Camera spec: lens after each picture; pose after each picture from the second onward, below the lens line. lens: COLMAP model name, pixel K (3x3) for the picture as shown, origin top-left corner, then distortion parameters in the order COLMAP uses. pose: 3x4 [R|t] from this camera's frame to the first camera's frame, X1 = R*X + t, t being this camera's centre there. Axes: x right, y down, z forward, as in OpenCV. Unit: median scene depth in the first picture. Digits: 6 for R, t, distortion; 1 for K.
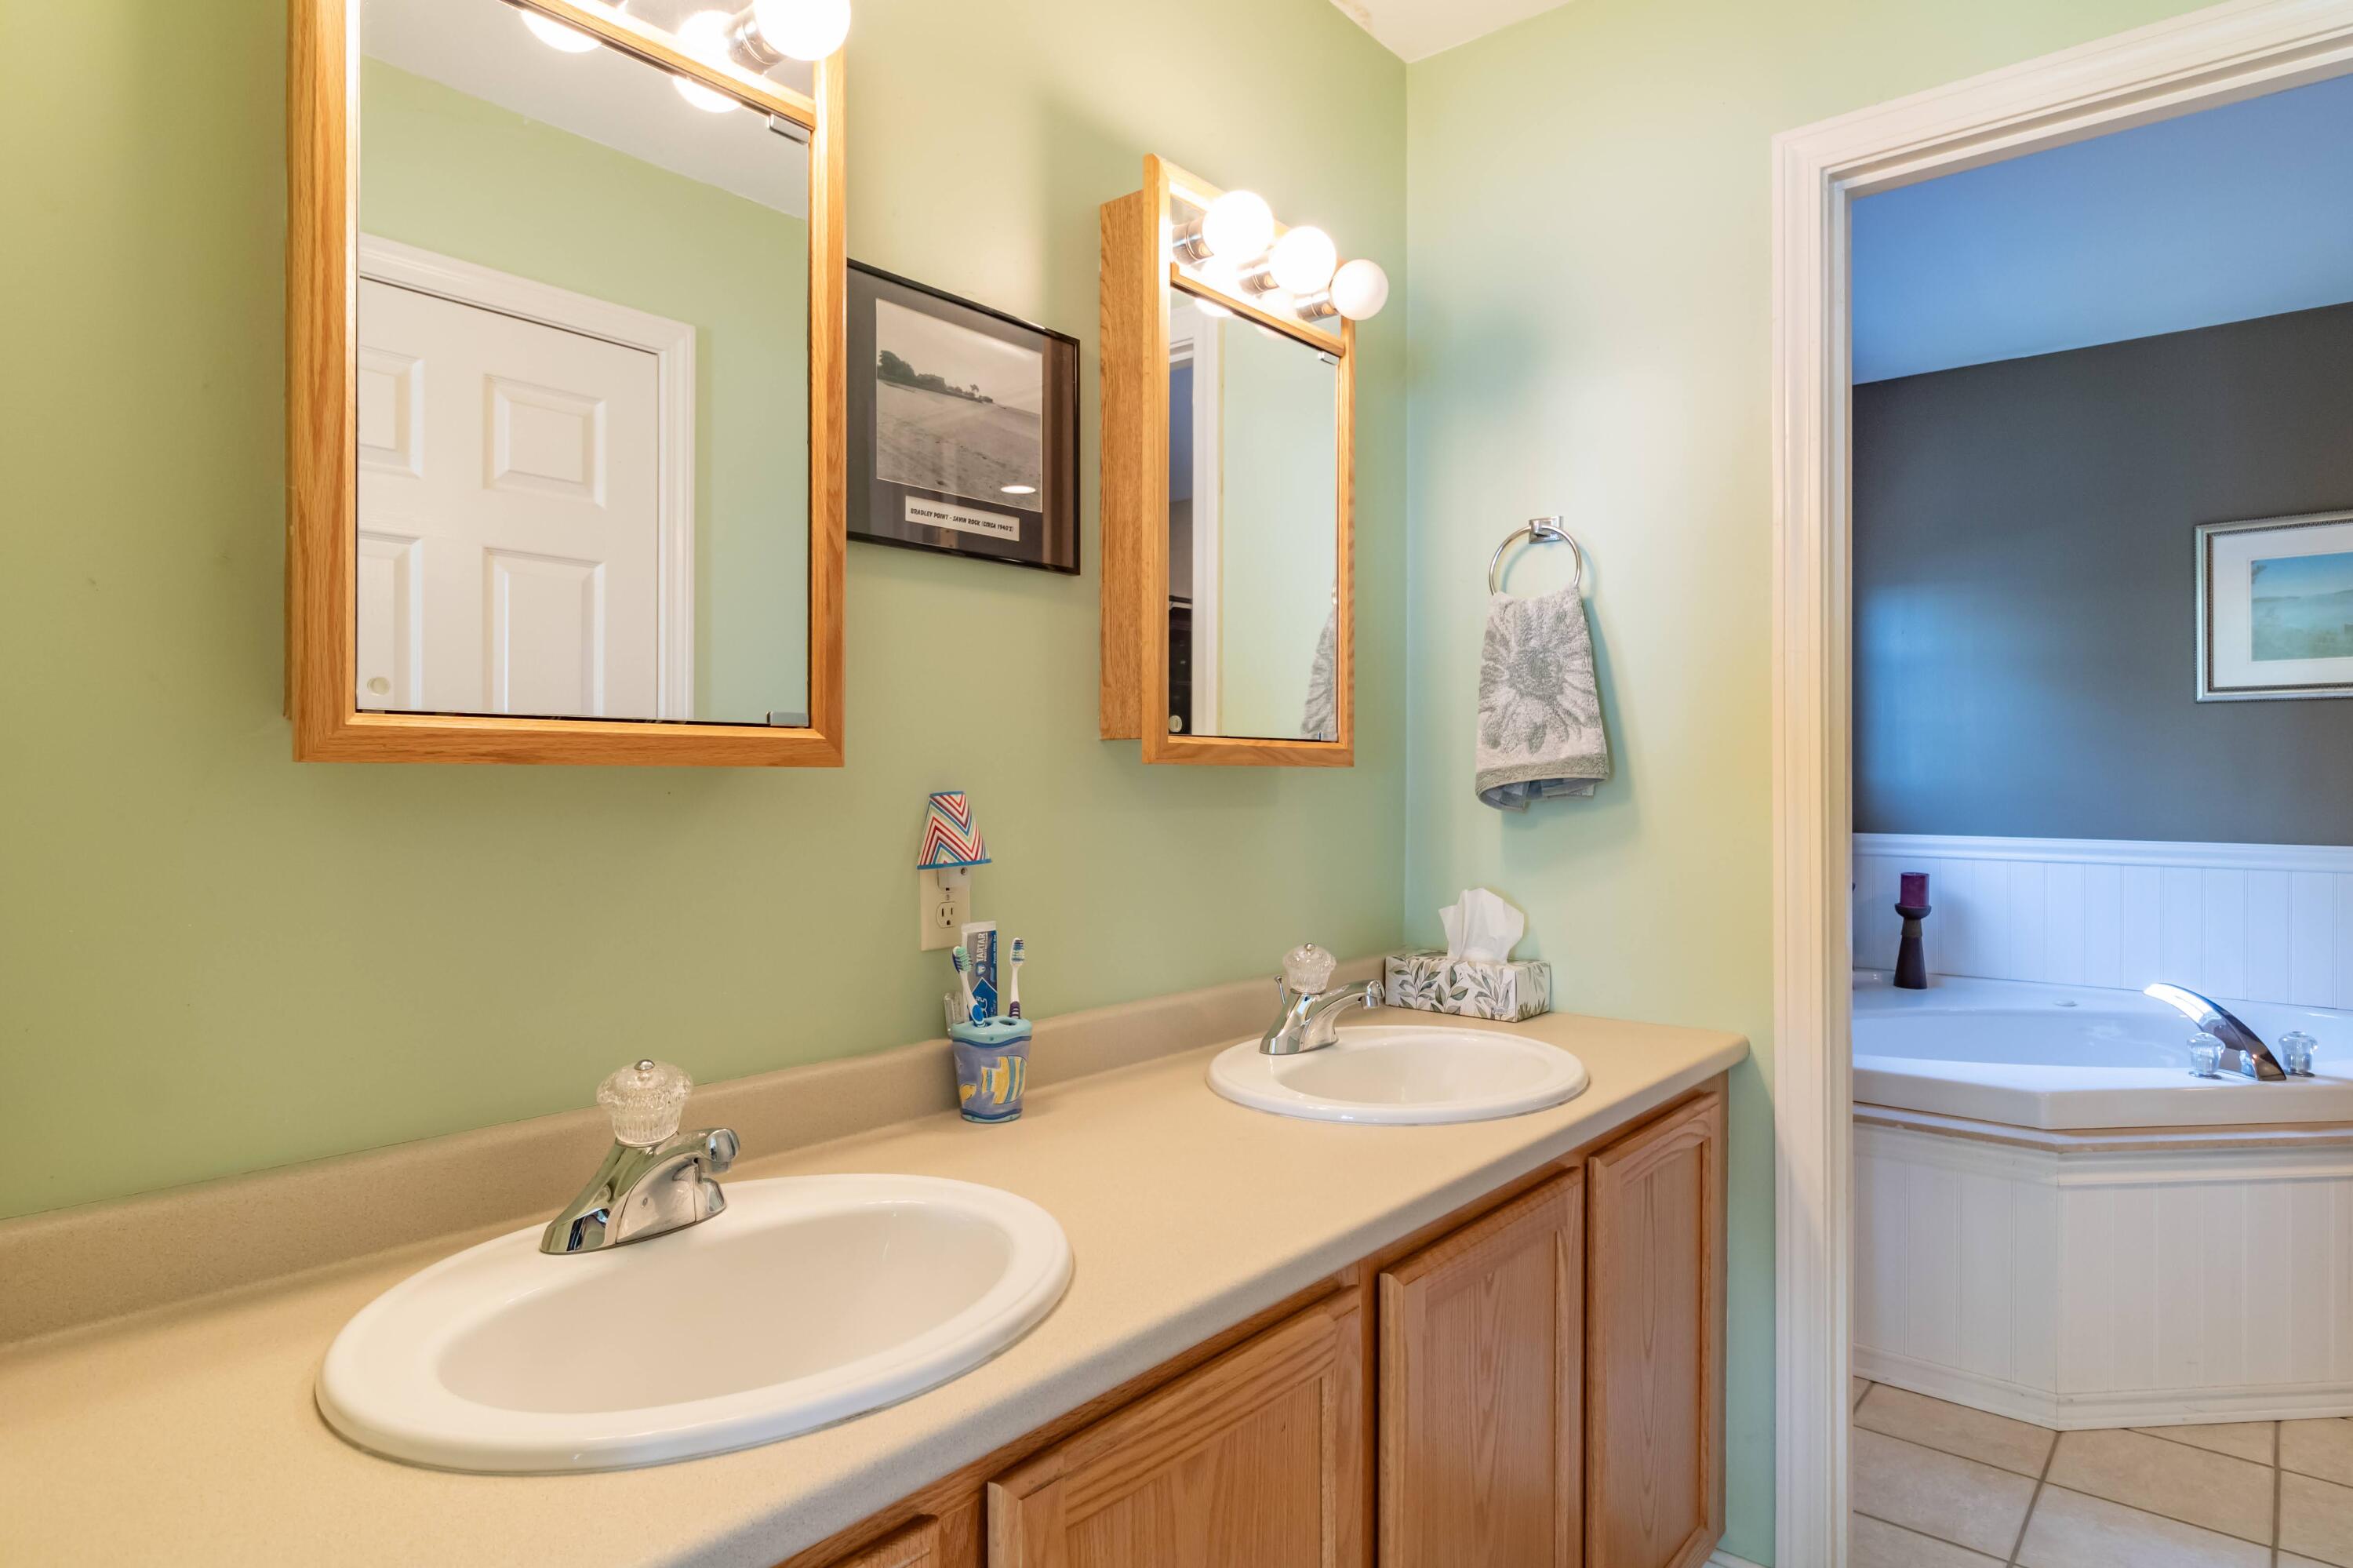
lens RADIAL K [[1331.5, 0, 1176.5], [0, 1331.5, 784.0], [0, 0, 1]] dist [-0.000986, -0.000065]
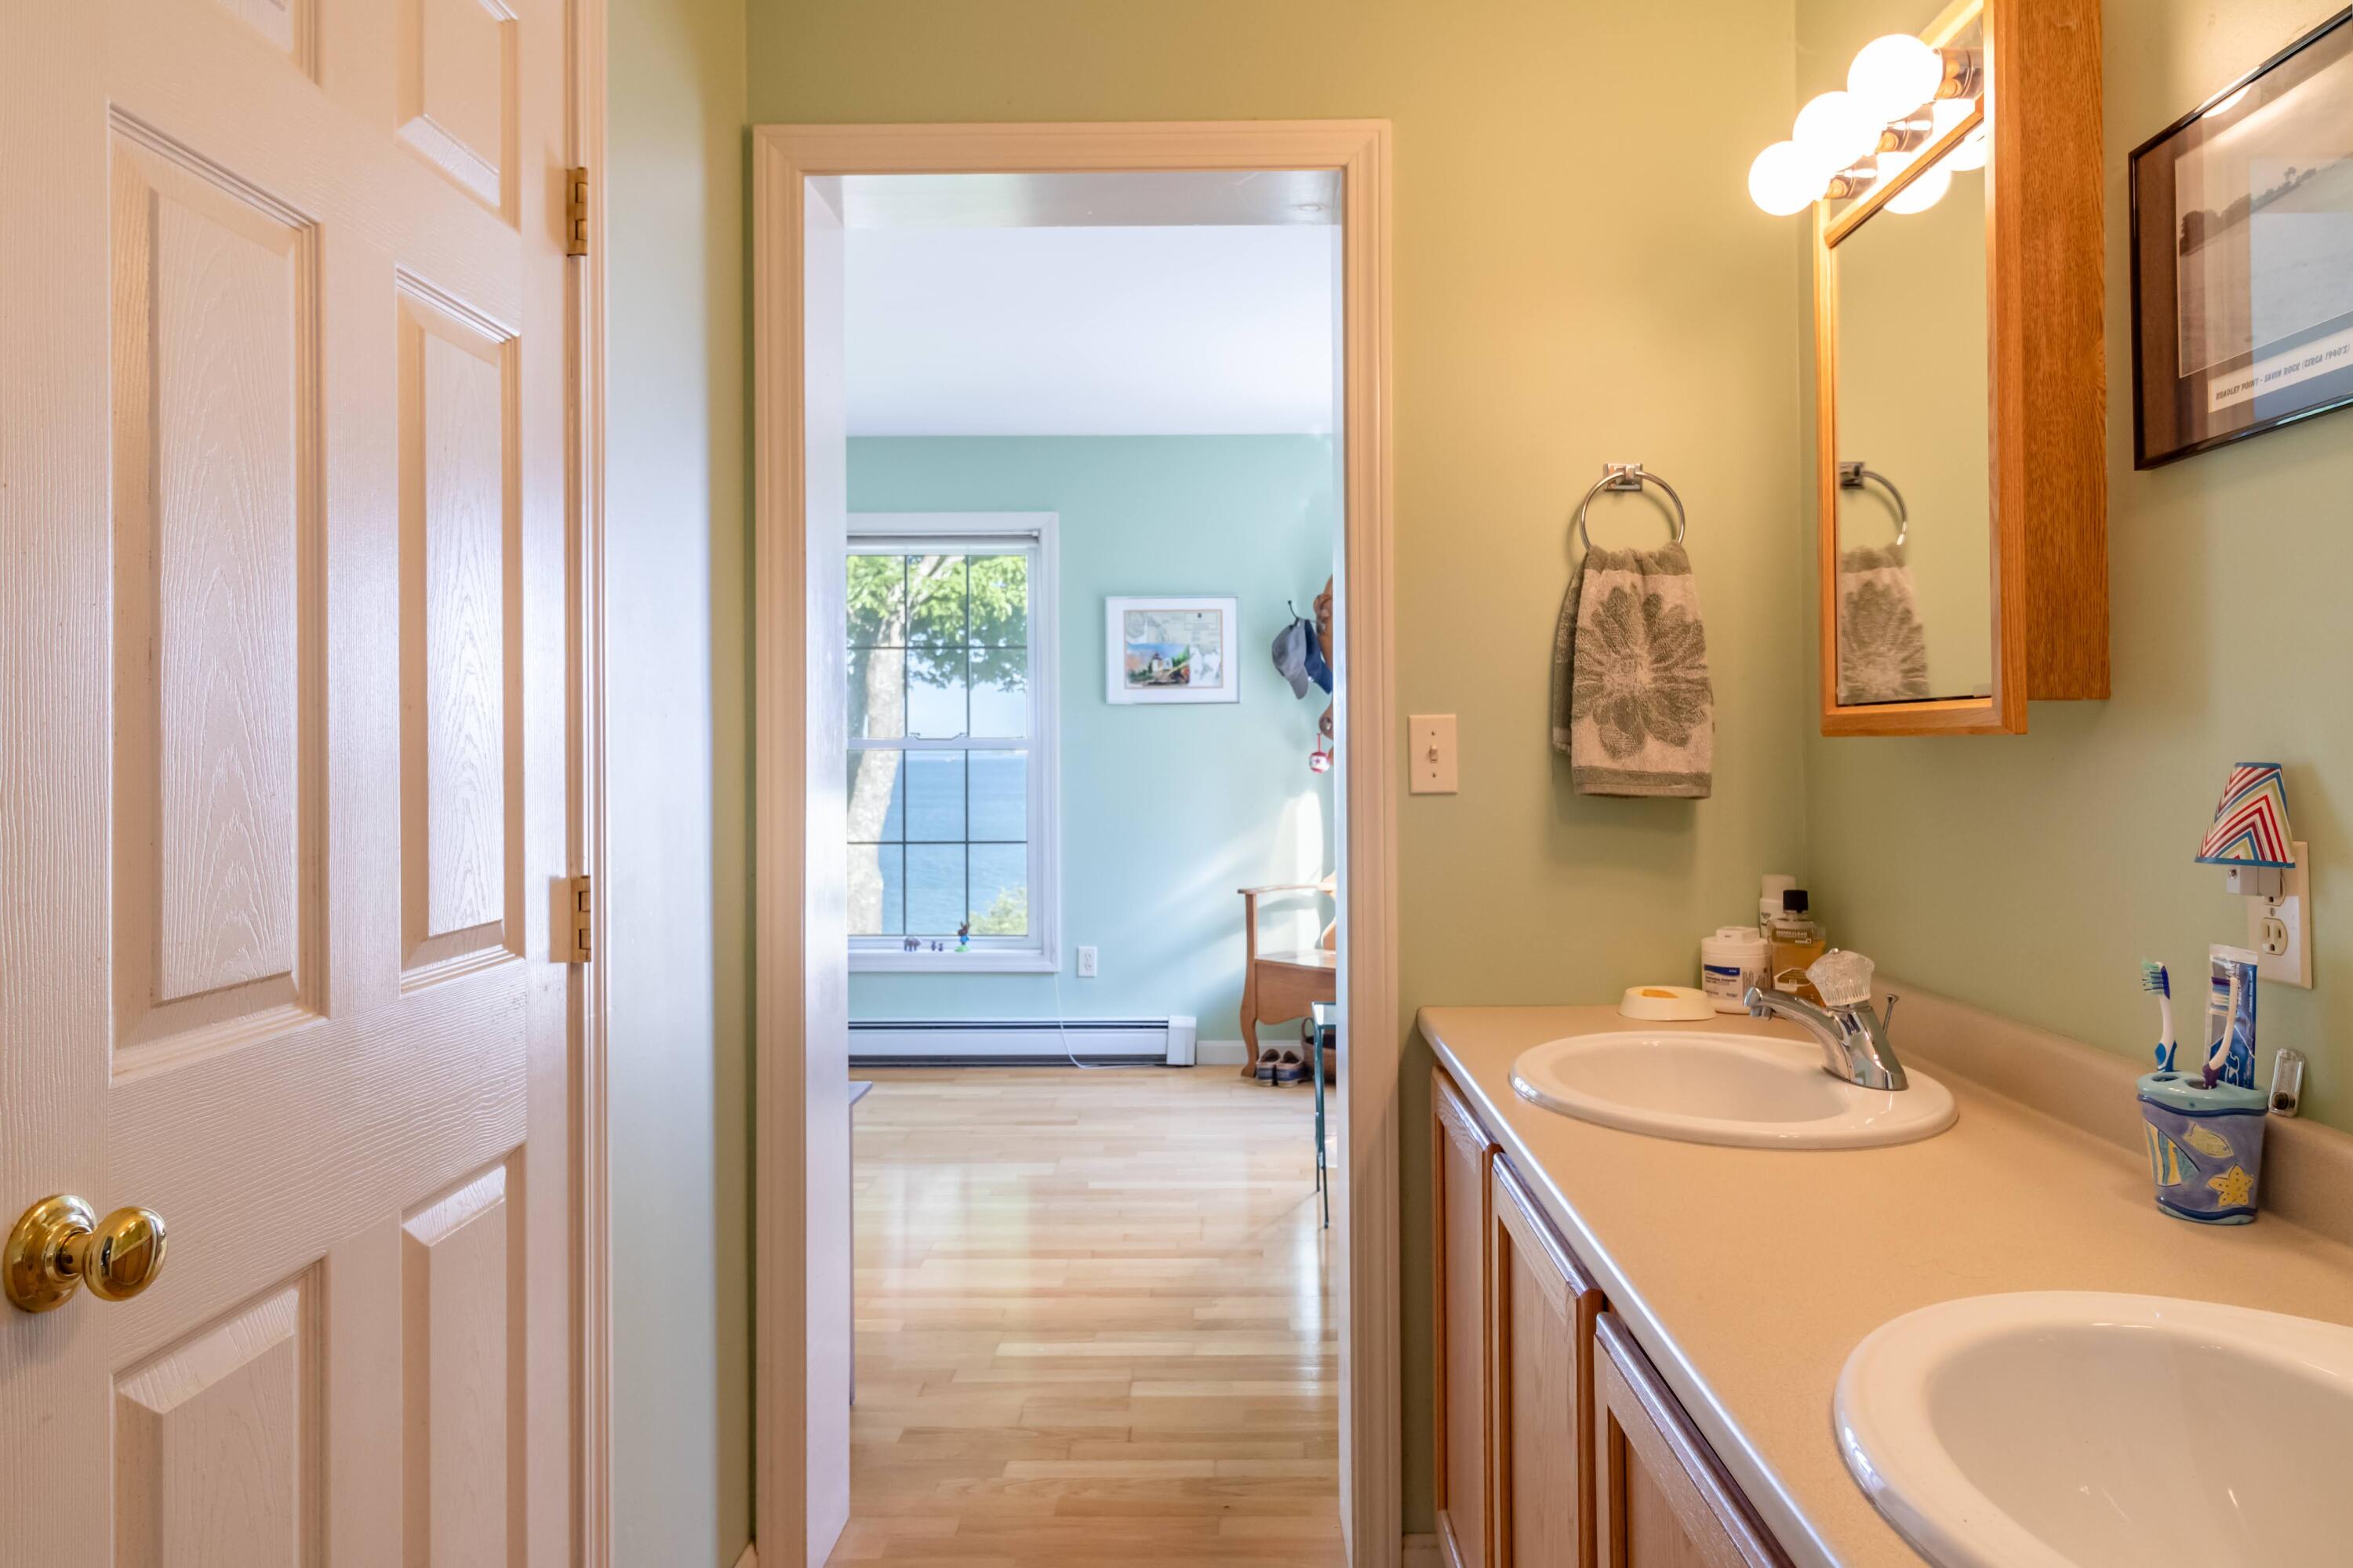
lens RADIAL K [[1528.3, 0, 1176.5], [0, 1528.3, 784.0], [0, 0, 1]] dist [0.000484, 0.000285]
pose [[-0.780358, 0.017715, -0.625082, 0.815730], [0.003089, 0.999696, 0.024474, -0.004658], [0.625326, 0.017168, -0.780175, 1.300165]]
